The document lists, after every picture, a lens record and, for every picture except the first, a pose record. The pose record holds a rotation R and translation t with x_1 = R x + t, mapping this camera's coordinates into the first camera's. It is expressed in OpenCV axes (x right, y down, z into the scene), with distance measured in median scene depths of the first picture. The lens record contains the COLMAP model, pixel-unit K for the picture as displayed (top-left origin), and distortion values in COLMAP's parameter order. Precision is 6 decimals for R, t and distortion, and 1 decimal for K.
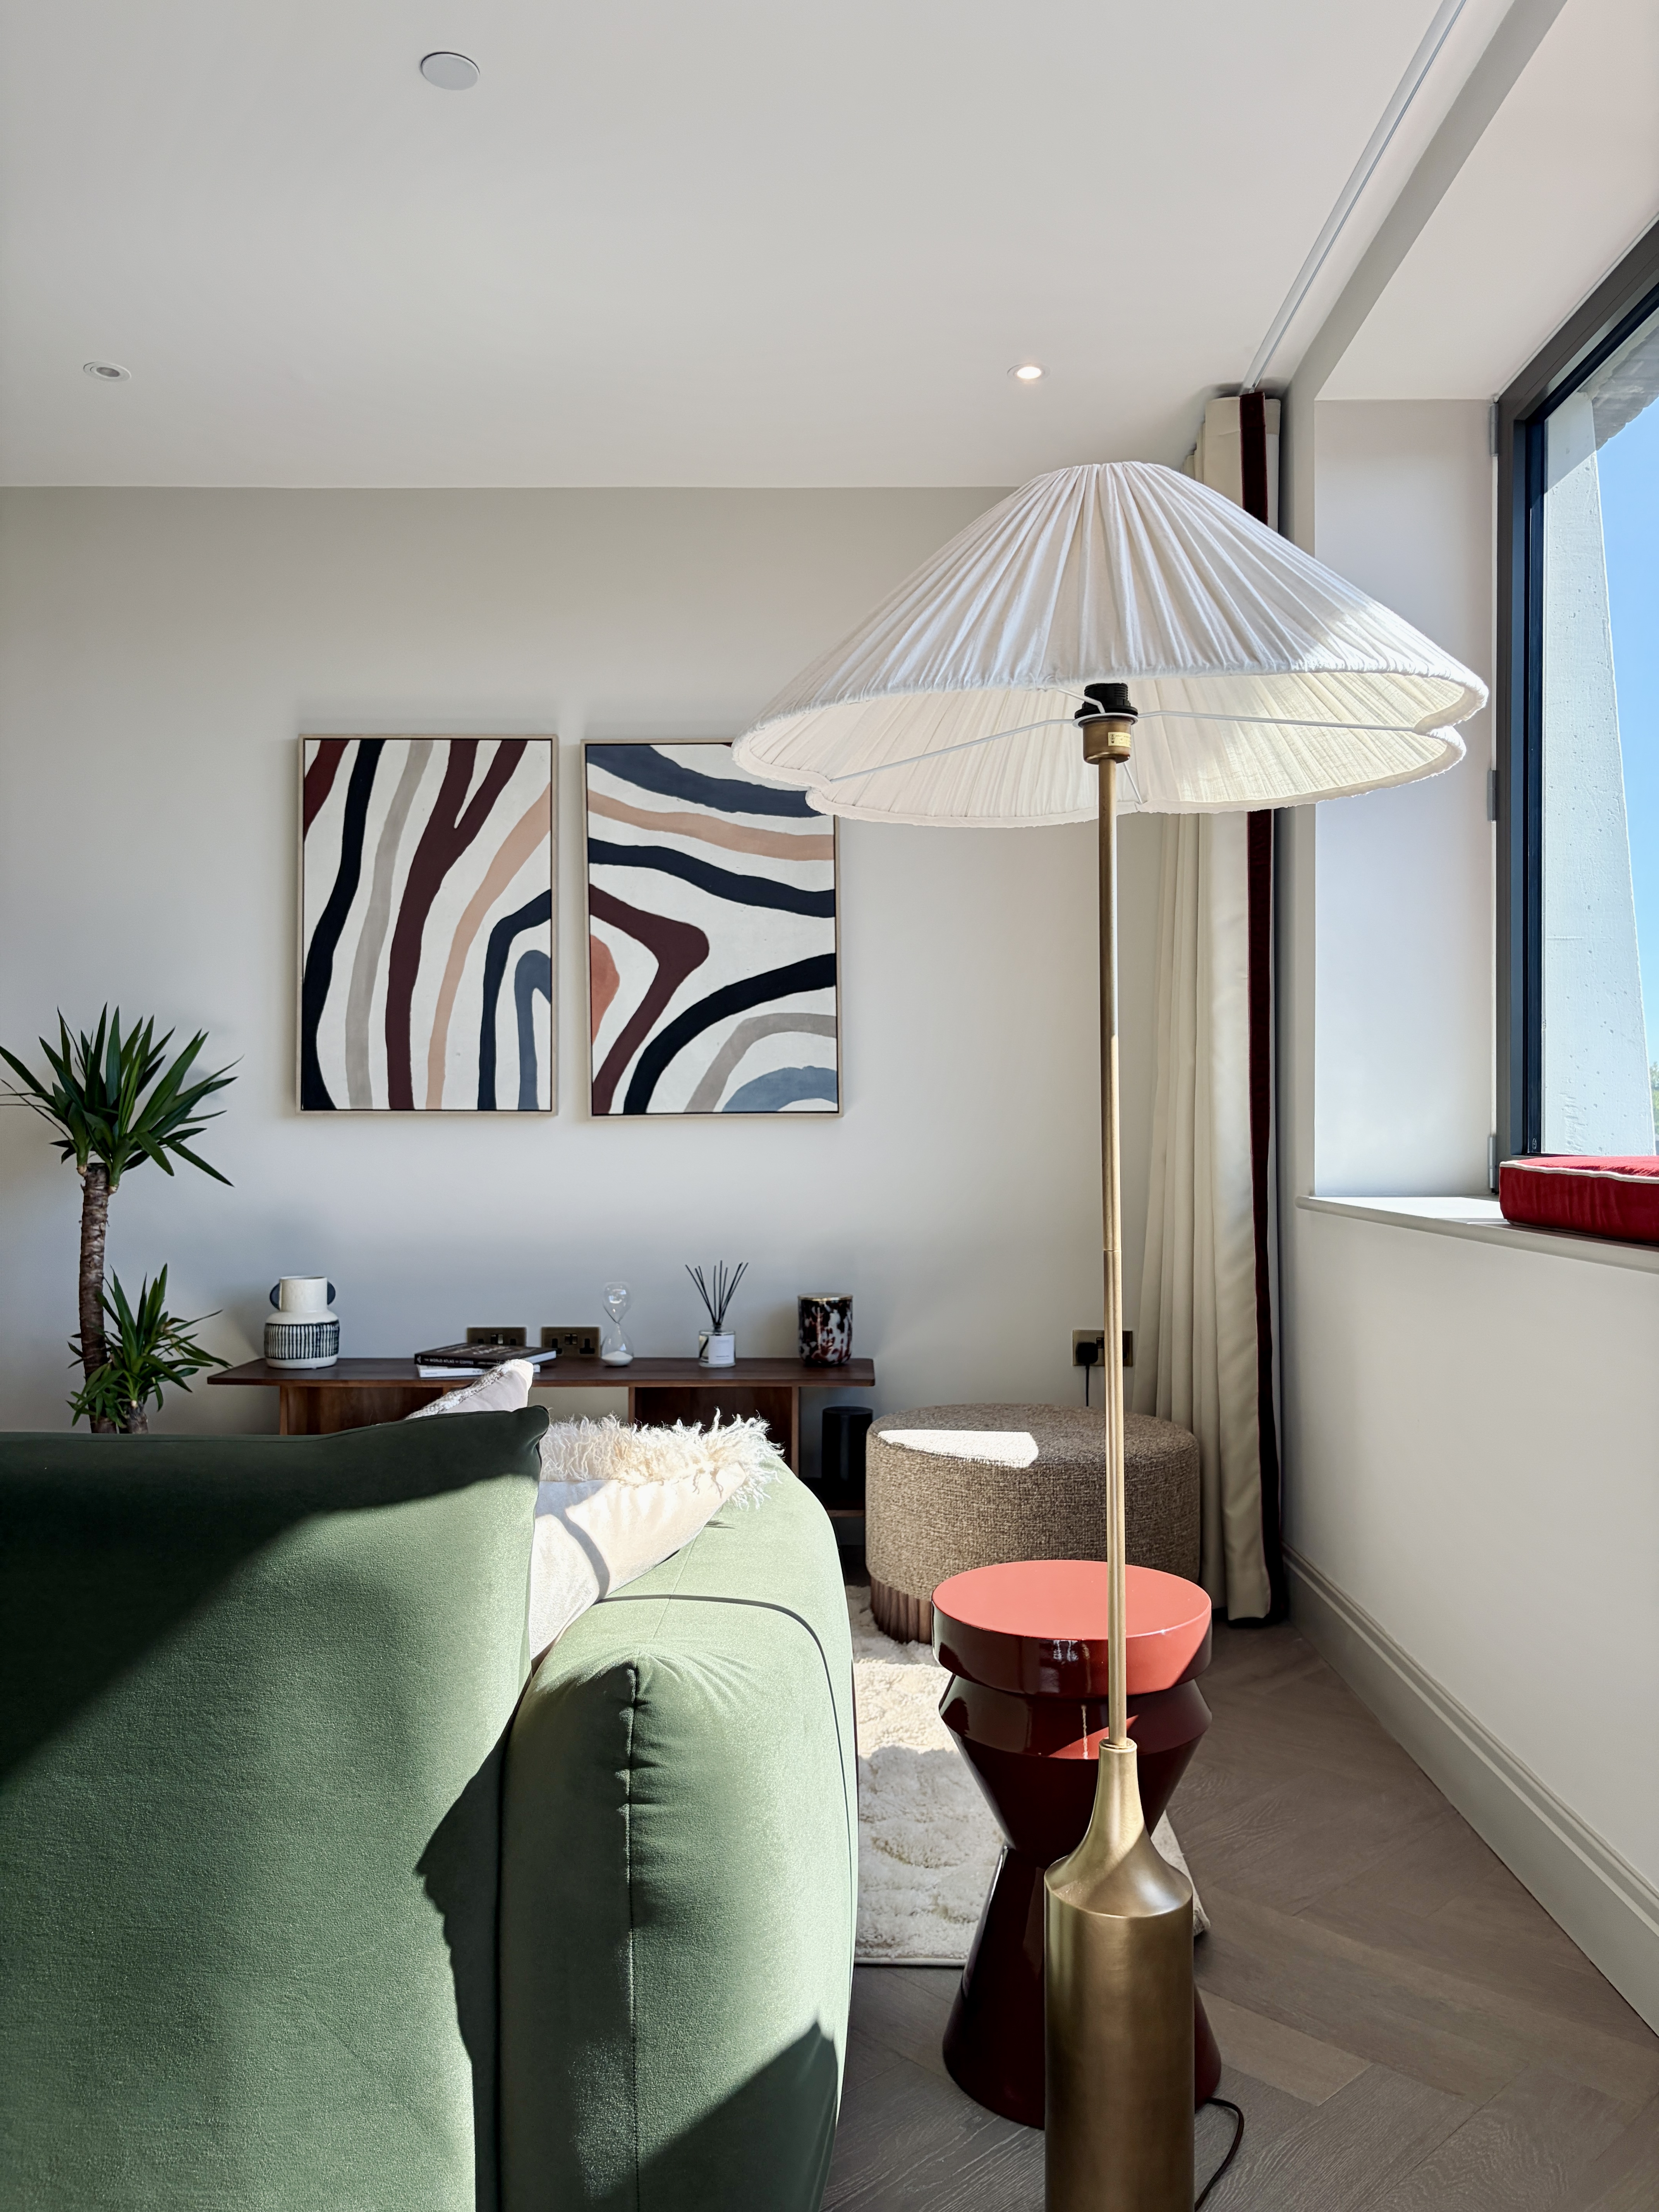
lens RADIAL K [[1679.4, 0, 822.2], [0, 1679.4, 1131.1], [0, 0, 1]] dist [0.070990, -0.071737]
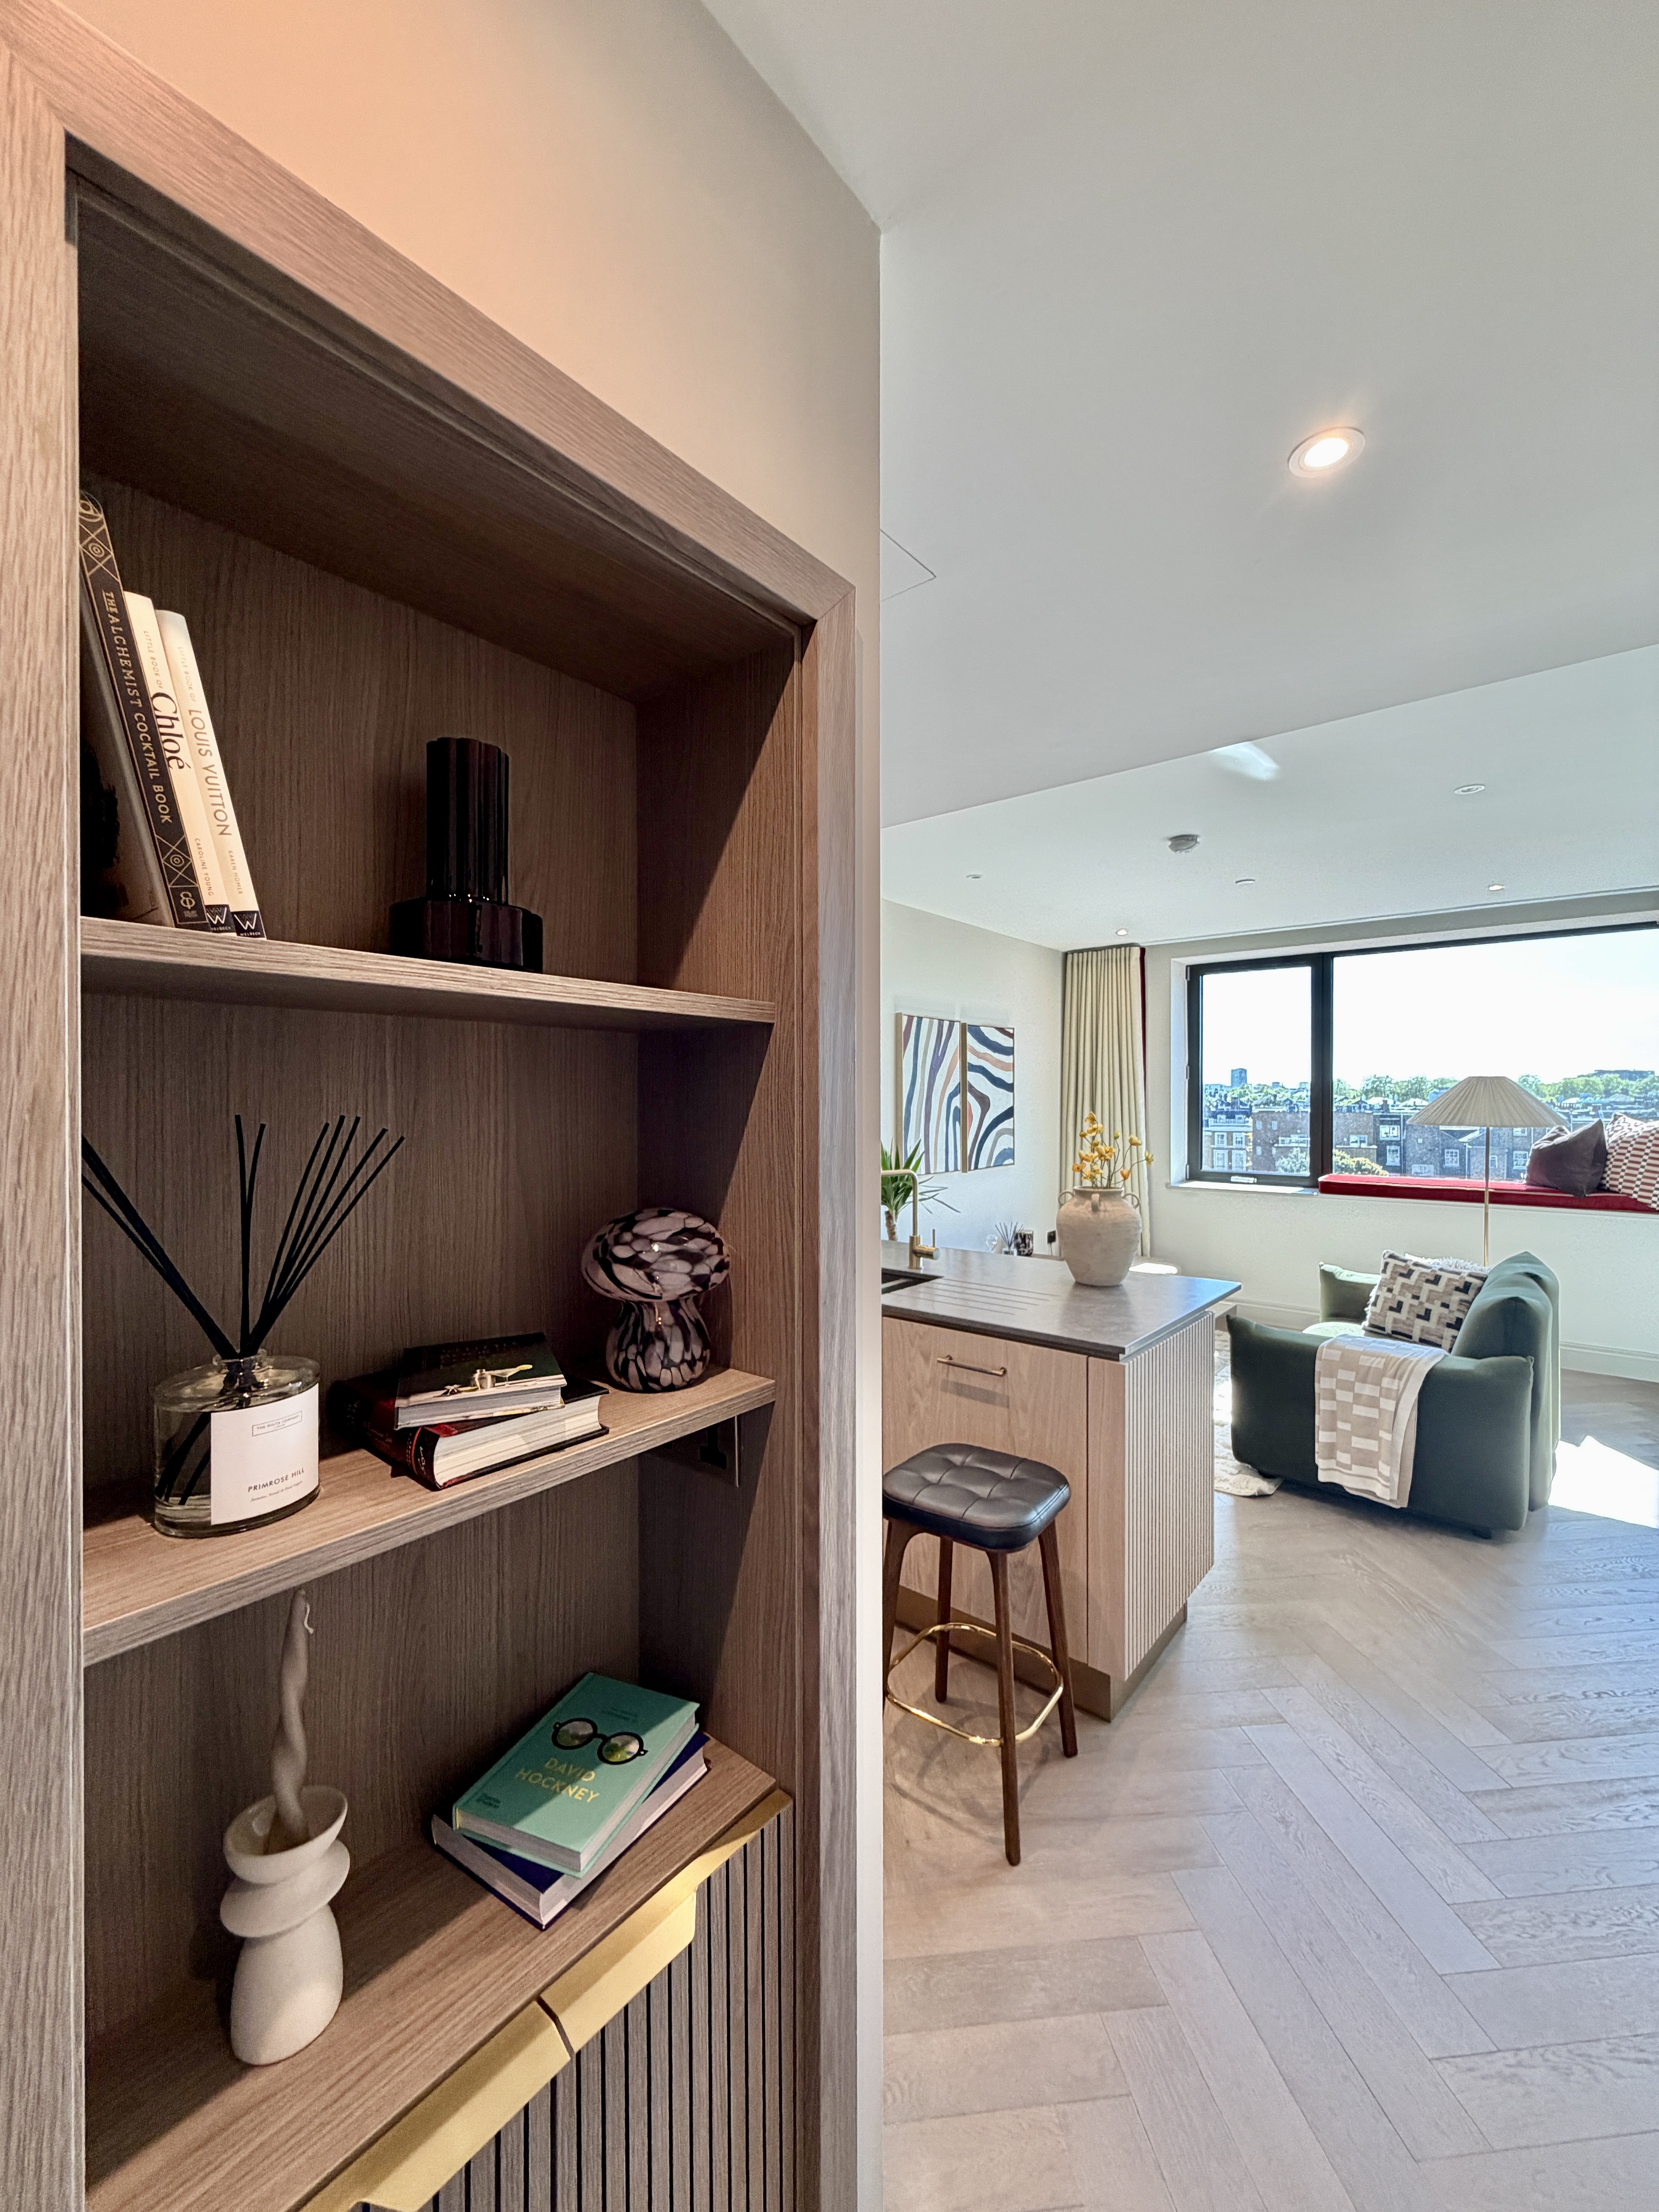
lens RADIAL K [[890.3, 0, 829.5], [0, 890.3, 1106.0], [0, 0, 1]] dist [-0.001122, 0.000004]
pose [[0.627215, -0.012447, 0.778747, -1.309368], [0.009671, 0.999920, 0.008192, -0.120244], [-0.778786, 0.002393, 0.627285, 0.324829]]
